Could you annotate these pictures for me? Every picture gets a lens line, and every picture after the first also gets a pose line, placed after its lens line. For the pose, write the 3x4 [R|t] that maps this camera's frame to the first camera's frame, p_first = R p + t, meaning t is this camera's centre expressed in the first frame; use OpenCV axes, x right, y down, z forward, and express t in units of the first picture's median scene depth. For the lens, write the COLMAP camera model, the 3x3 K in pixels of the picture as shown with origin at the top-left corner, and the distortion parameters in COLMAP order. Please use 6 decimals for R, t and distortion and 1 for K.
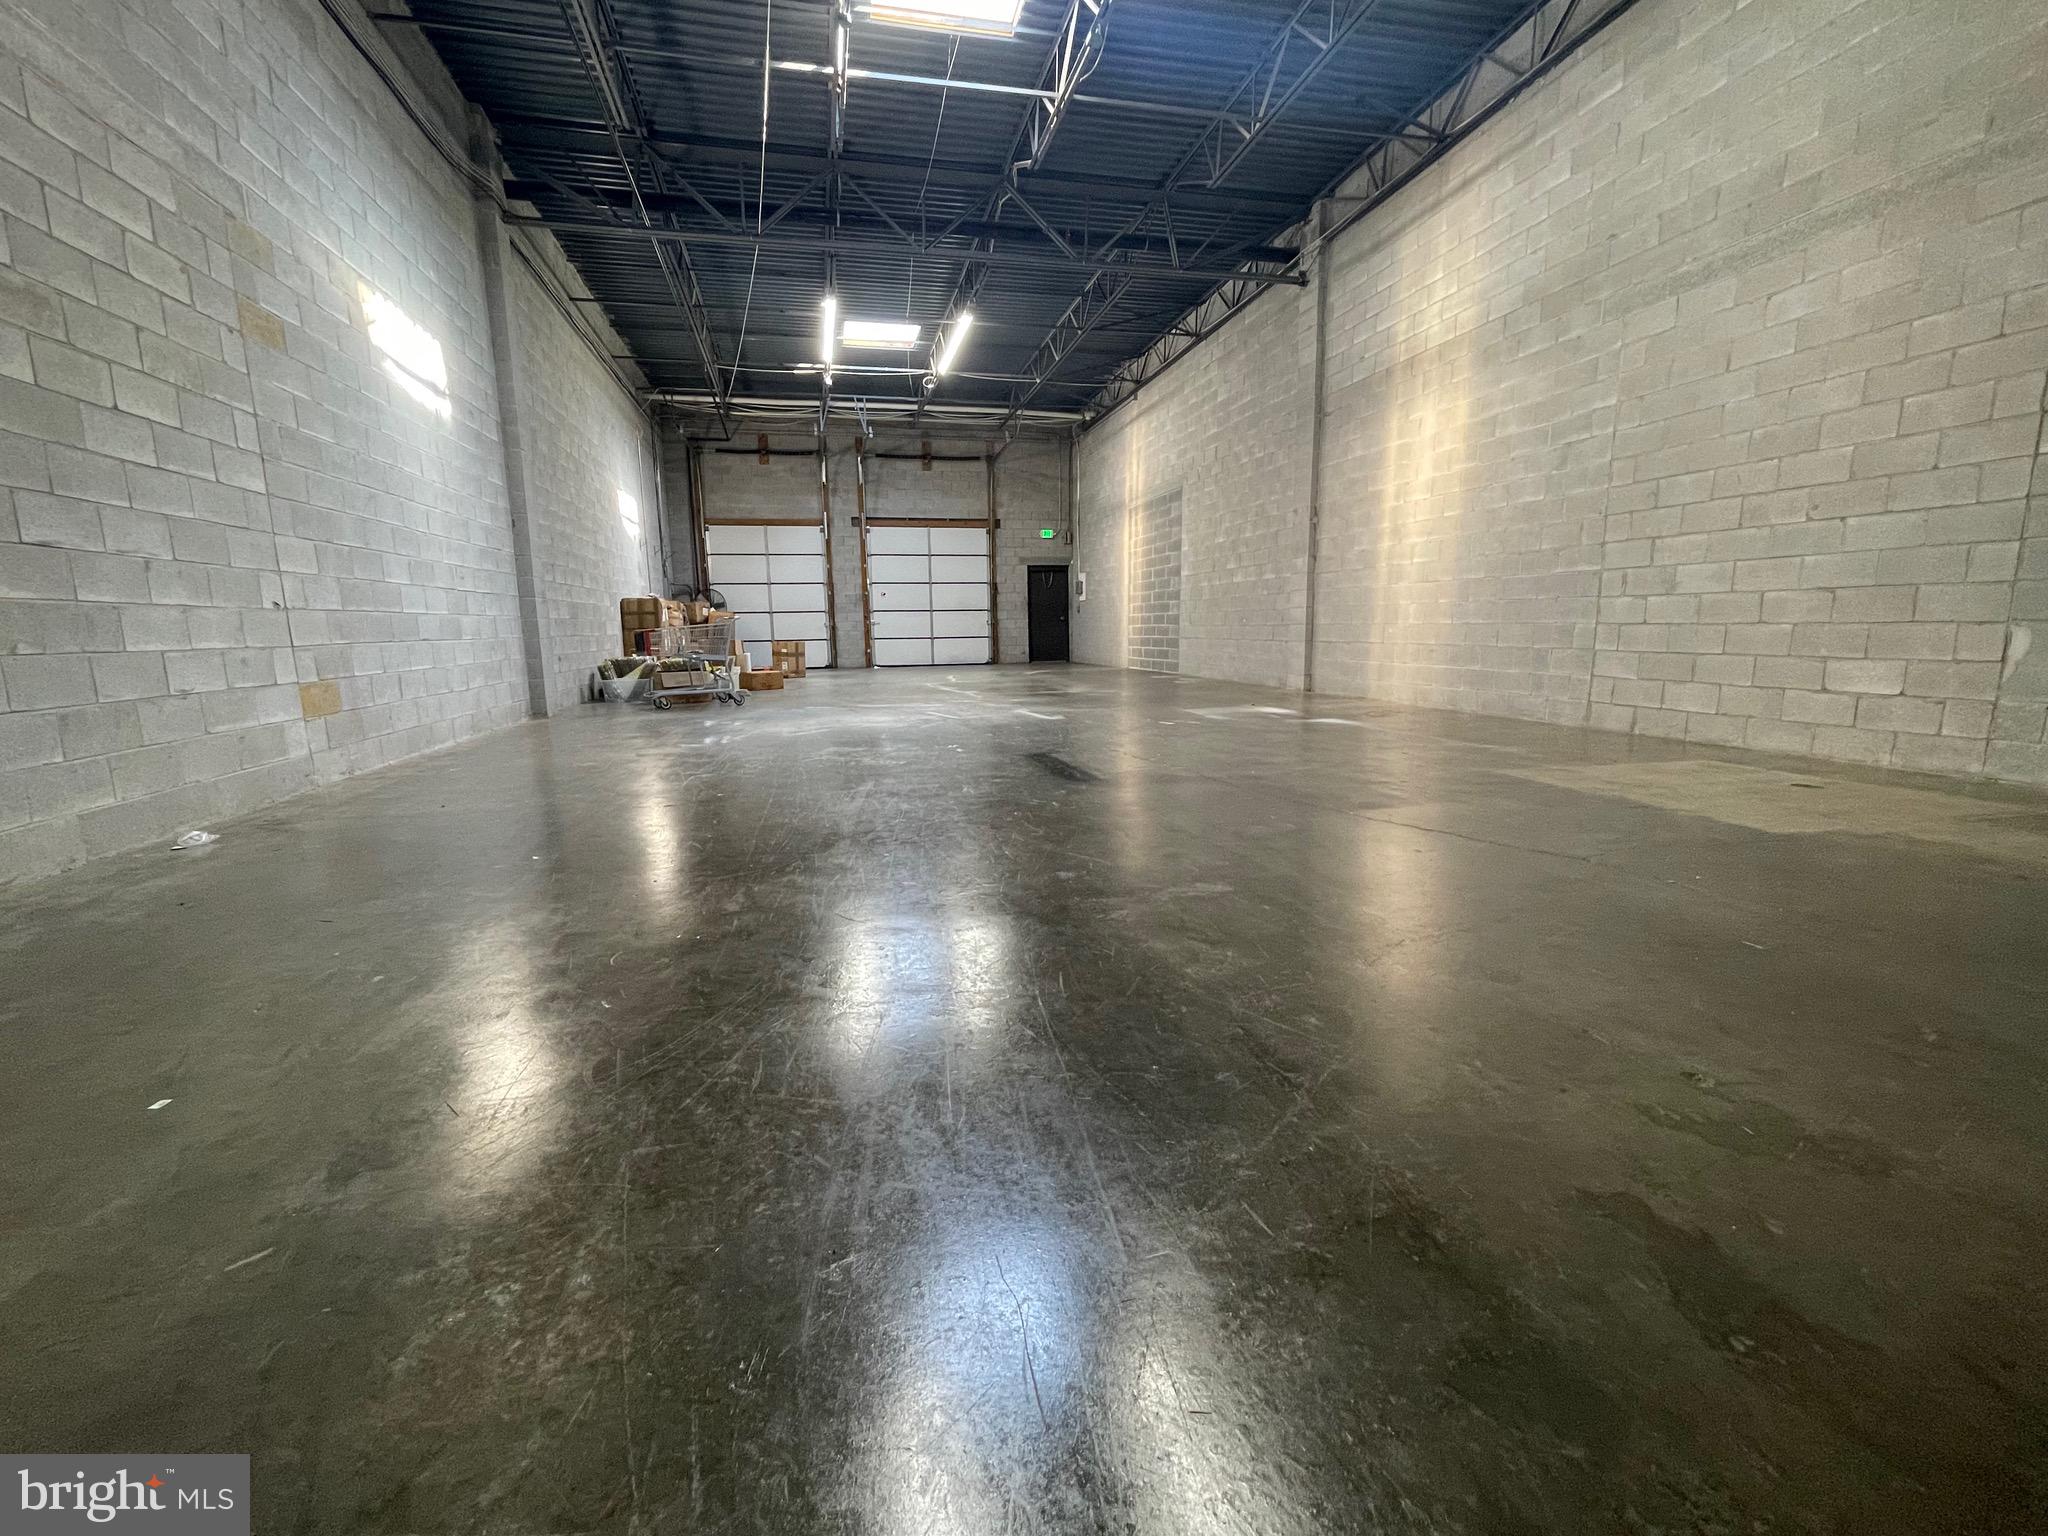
lens RADIAL K [[813.9, 0, 999.7], [0, 813.9, 772.0], [0, 0, 1]] dist [-0.013596, -0.000052]
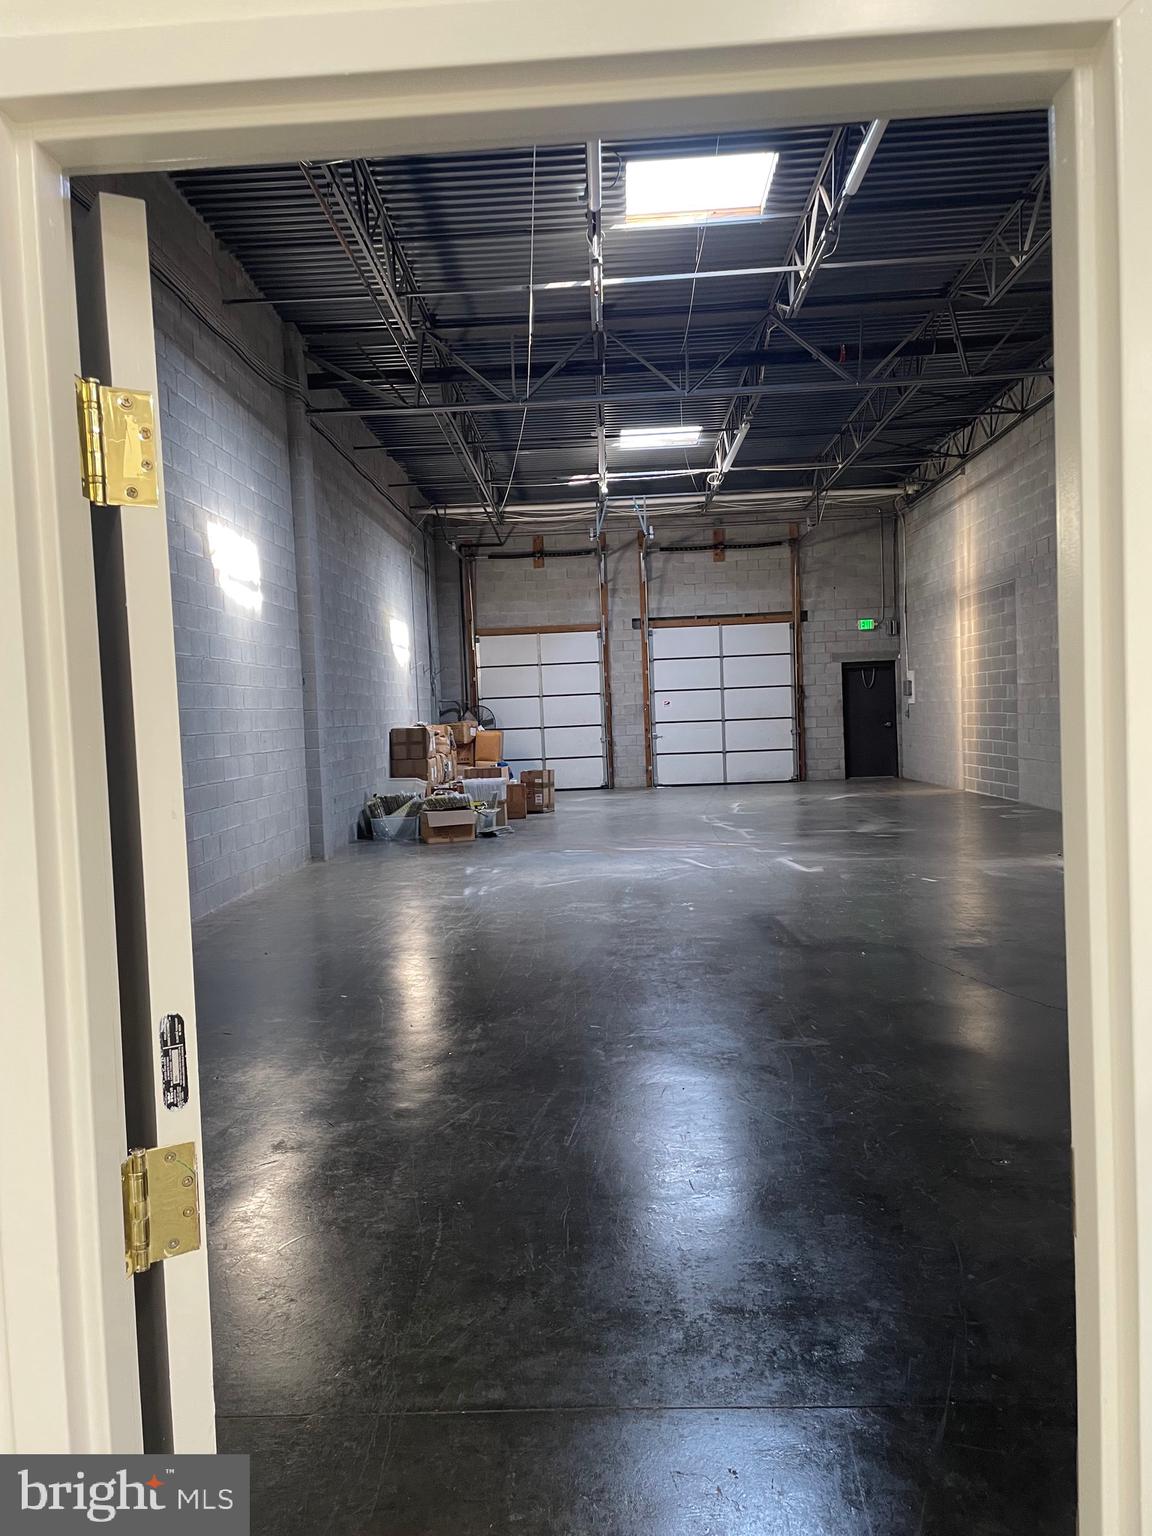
lens RADIAL K [[1137.0, 0, 576.0], [0, 1137.0, 768.0], [0, 0, 1]] dist [0.085503, -0.091809]
pose [[0.966954, -0.006266, -0.254873, 0.077315], [-0.021481, 0.994141, -0.105939, -0.020560], [0.254044, 0.107913, 0.961154, -0.201412]]
